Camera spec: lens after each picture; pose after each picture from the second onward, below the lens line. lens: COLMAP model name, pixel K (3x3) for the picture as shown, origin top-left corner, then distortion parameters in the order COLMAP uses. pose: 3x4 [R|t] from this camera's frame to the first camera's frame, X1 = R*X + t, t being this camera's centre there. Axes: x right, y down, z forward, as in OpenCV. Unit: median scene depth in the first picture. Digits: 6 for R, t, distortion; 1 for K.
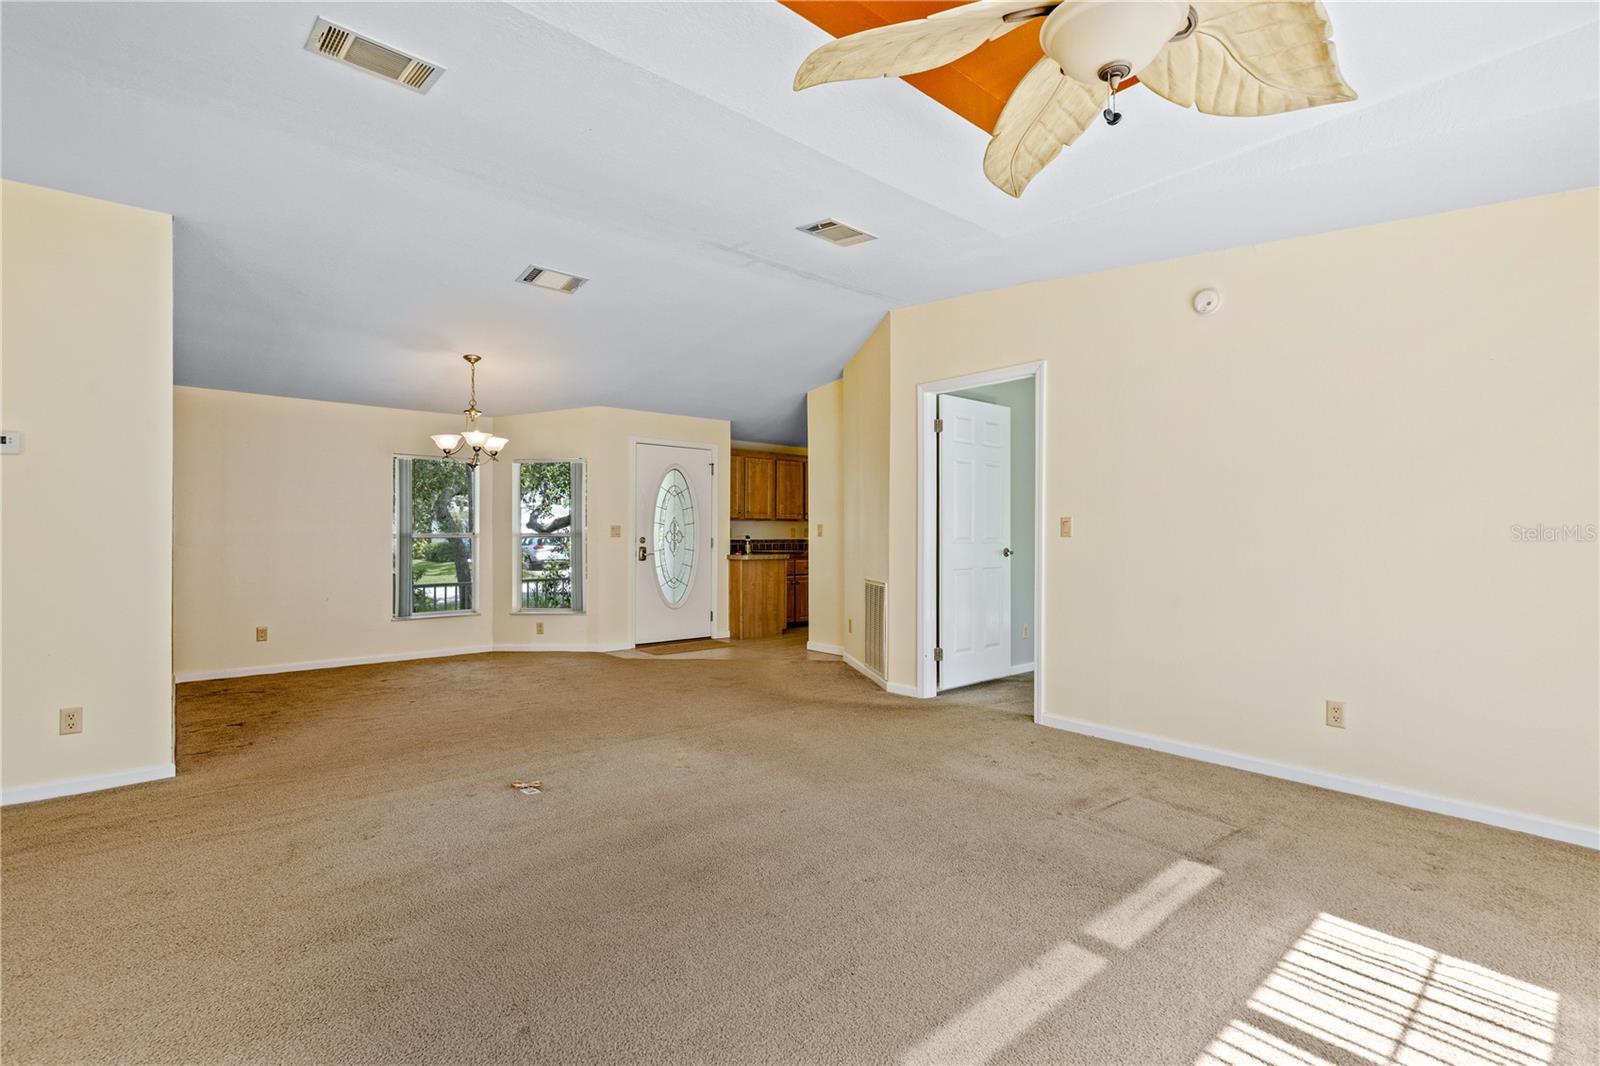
lens RADIAL K [[721.7, 0, 798.6], [0, 721.7, 537.5], [0, 0, 1]] dist [-0.000183, -0.000439]
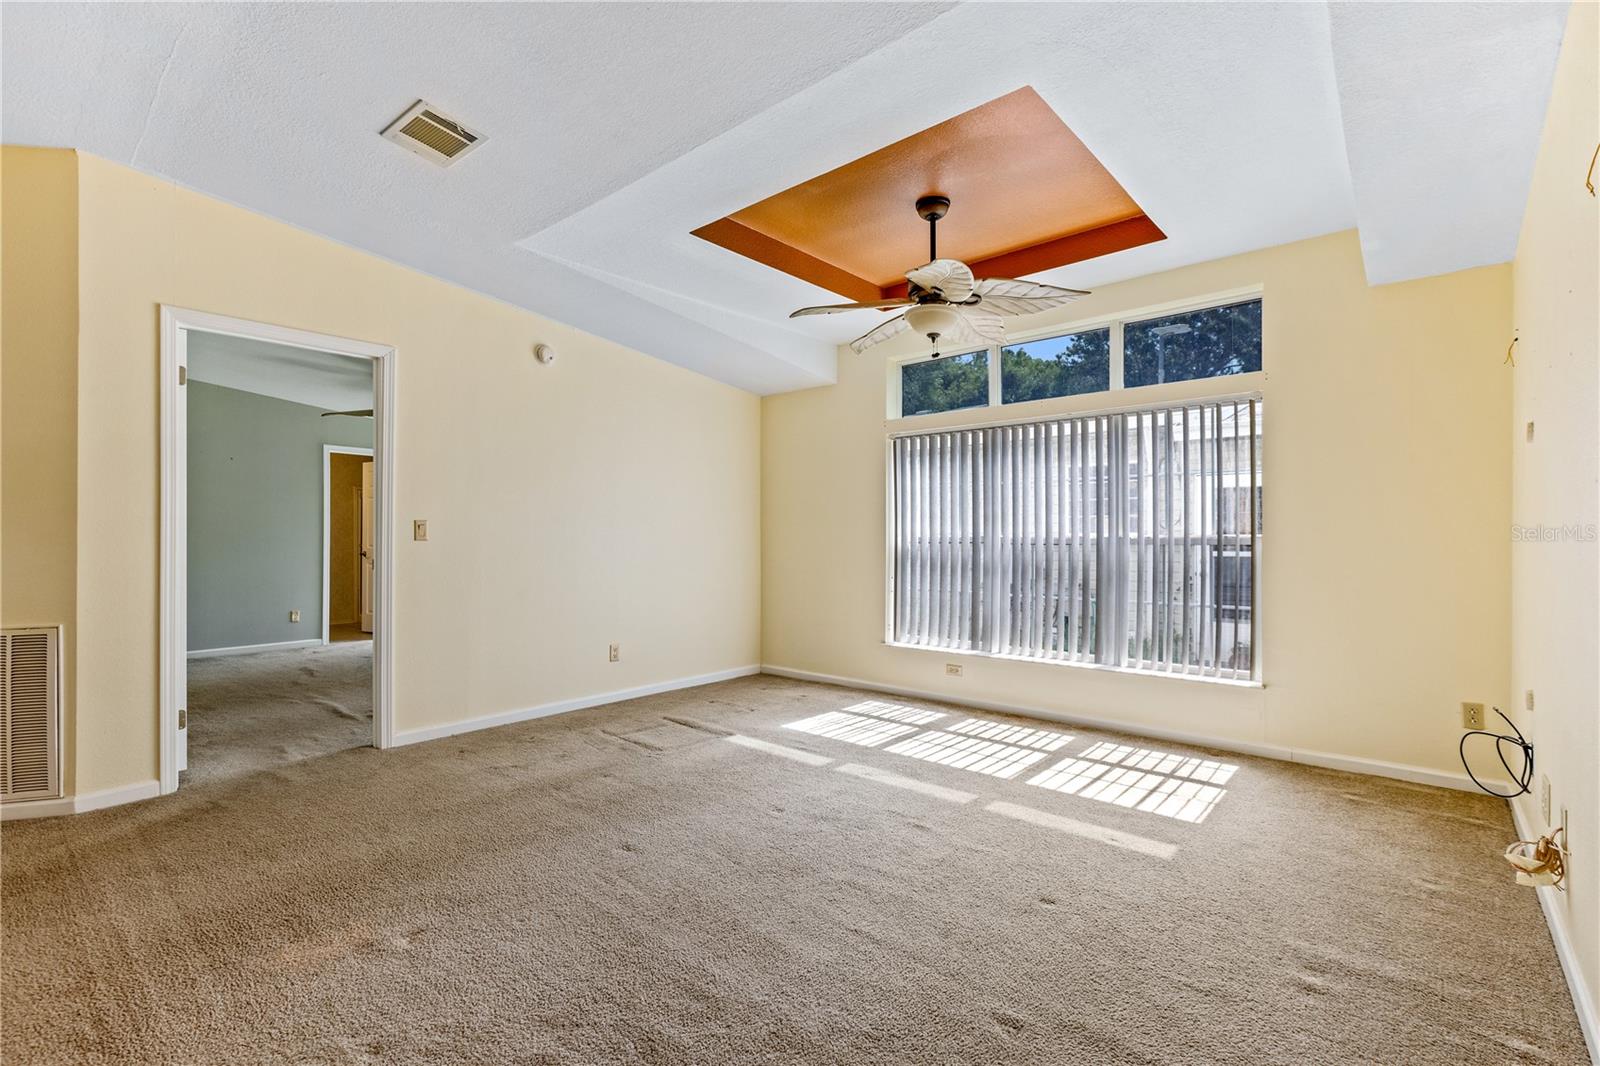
lens RADIAL K [[718.0, 0, 800.0], [0, 718.0, 533.0], [0, 0, 1]] dist [0.020114, -0.016118]
pose [[-0.141279, 0.003640, 0.989963, -0.858650], [0.001126, 0.999993, -0.003516, -0.009165], [-0.989969, 0.000618, -0.141282, 0.832366]]
